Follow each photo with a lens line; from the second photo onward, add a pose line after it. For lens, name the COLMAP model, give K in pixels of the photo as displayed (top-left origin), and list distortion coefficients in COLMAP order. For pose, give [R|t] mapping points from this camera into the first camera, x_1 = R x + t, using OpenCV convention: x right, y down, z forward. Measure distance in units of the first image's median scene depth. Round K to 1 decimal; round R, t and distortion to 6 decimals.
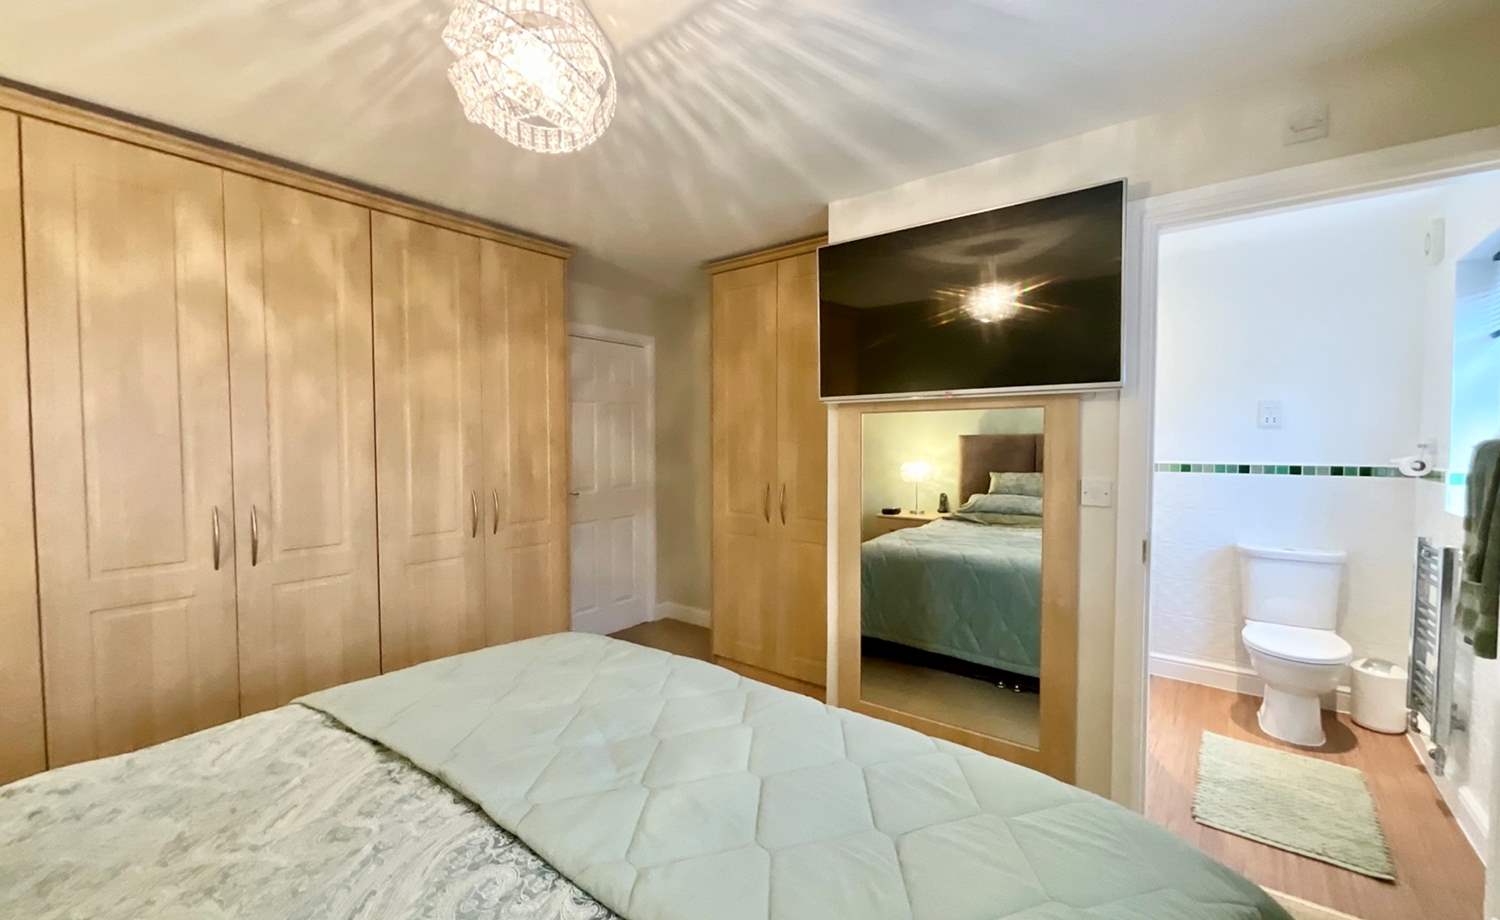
lens RADIAL K [[610.0, 0, 748.4], [0, 610.0, 461.2], [0, 0, 1]] dist [-0.000888, 0.000514]
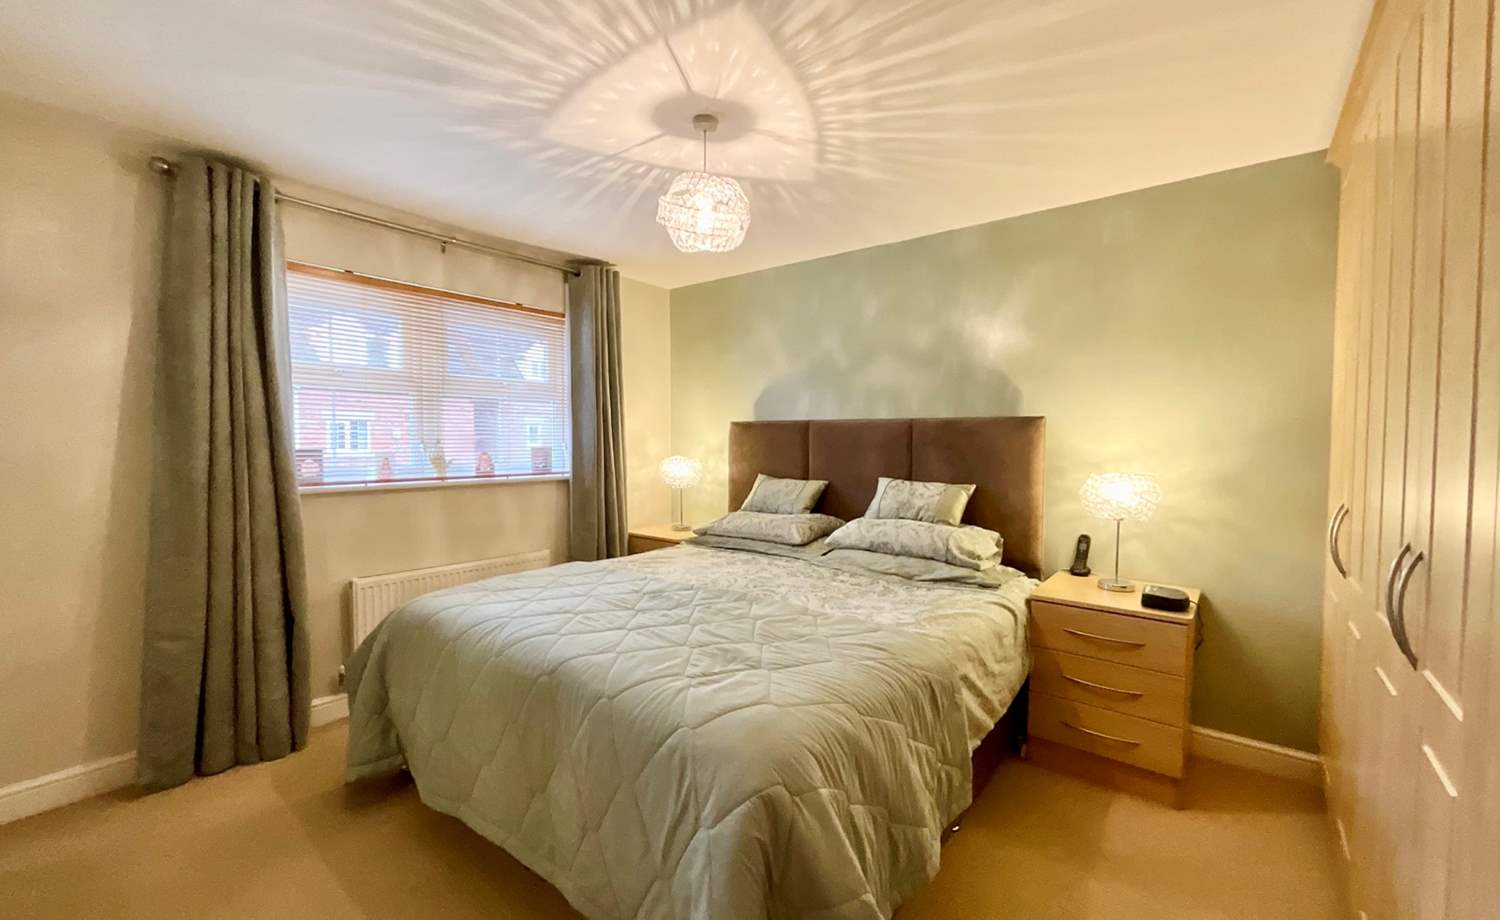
lens RADIAL K [[610.0, 0, 748.4], [0, 610.0, 461.2], [0, 0, 1]] dist [-0.000888, 0.000514]
pose [[-0.999970, -0.006202, 0.004578, -0.261188], [-0.005858, 0.997406, 0.071737, -0.033888], [-0.005011, 0.071708, -0.997413, 1.473558]]
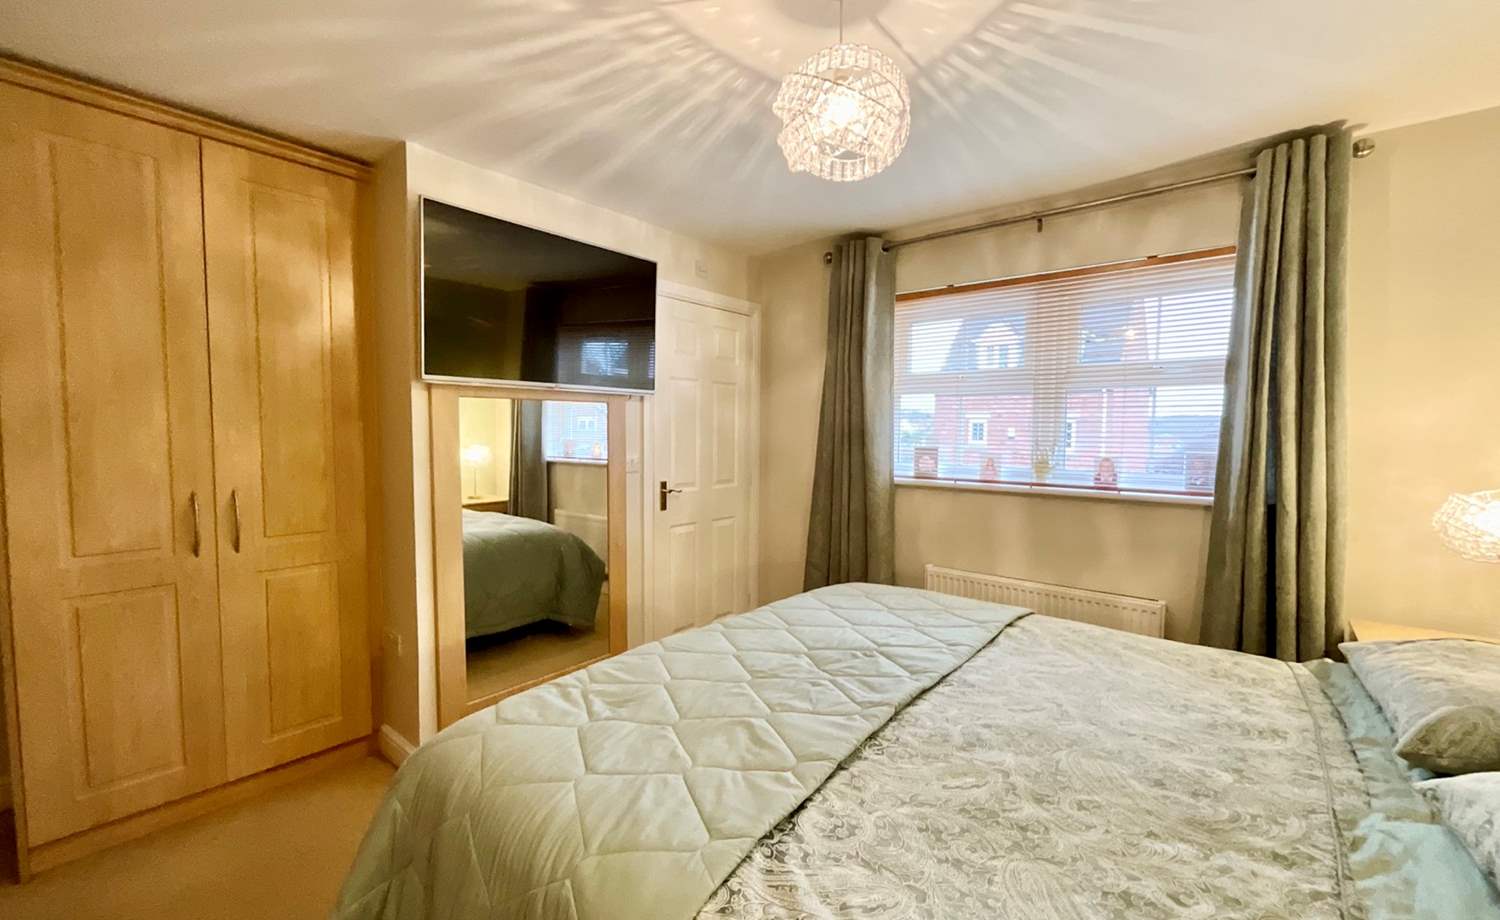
lens RADIAL K [[611.3, 0, 747.3], [0, 611.3, 461.0], [0, 0, 1]] dist [-0.001410, 0.005776]
pose [[0.028047, -0.056075, 0.998033, -0.838686], [0.027059, 0.998102, 0.055318, -0.024281], [-0.999240, 0.025454, 0.029511, 0.617337]]
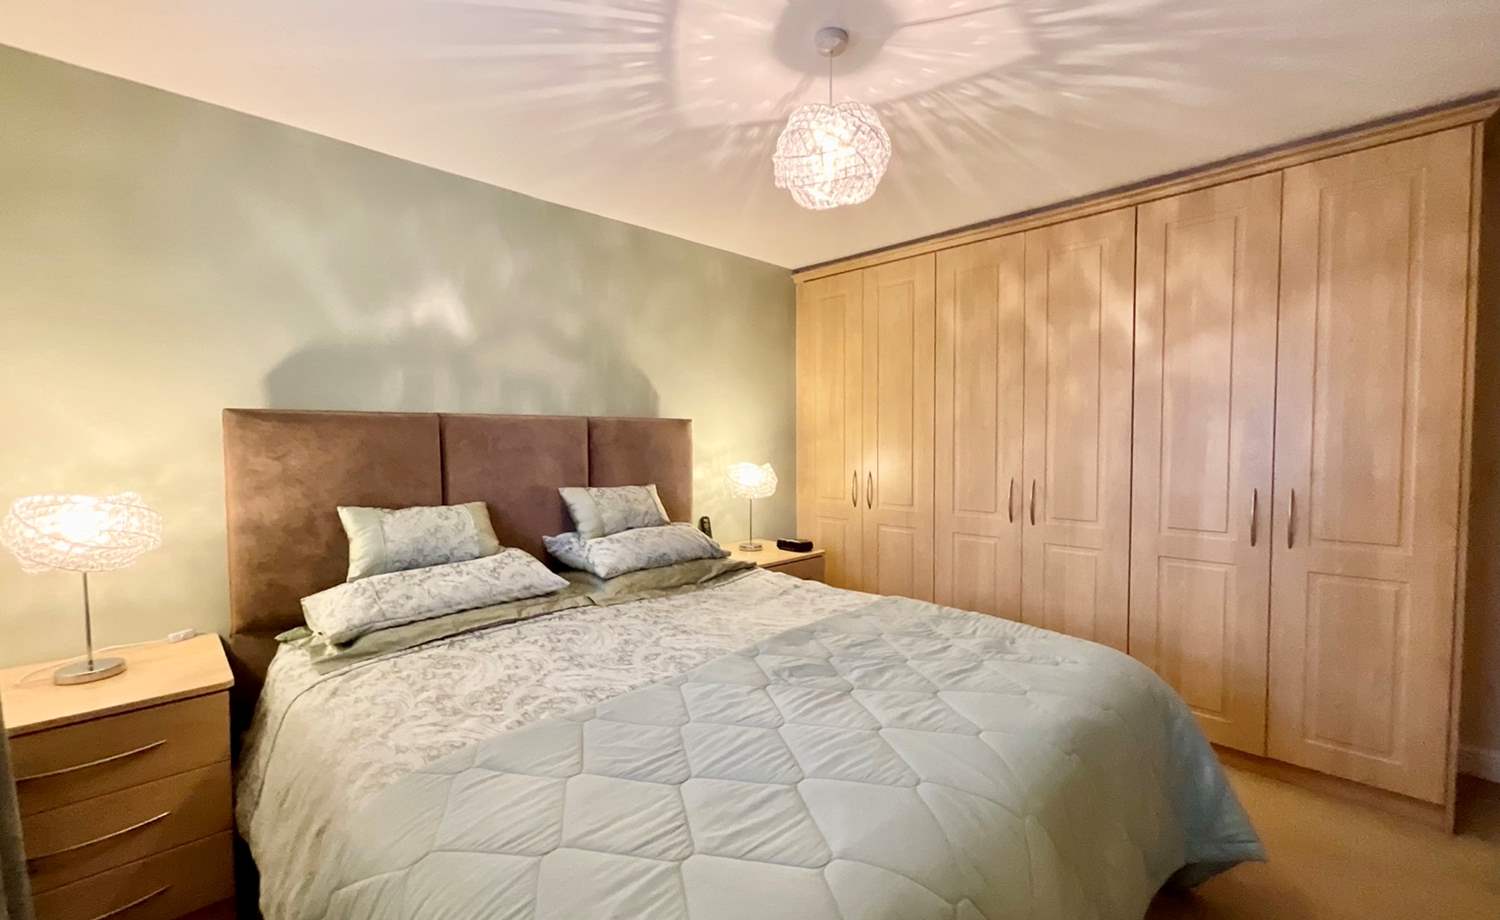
lens RADIAL K [[610.0, 0, 748.4], [0, 610.0, 461.2], [0, 0, 1]] dist [-0.000888, 0.000514]
pose [[-0.116228, 0.041239, -0.992366, 0.554155], [-0.027705, 0.998614, 0.044743, -0.008641], [0.992836, 0.032694, -0.114925, 0.529286]]
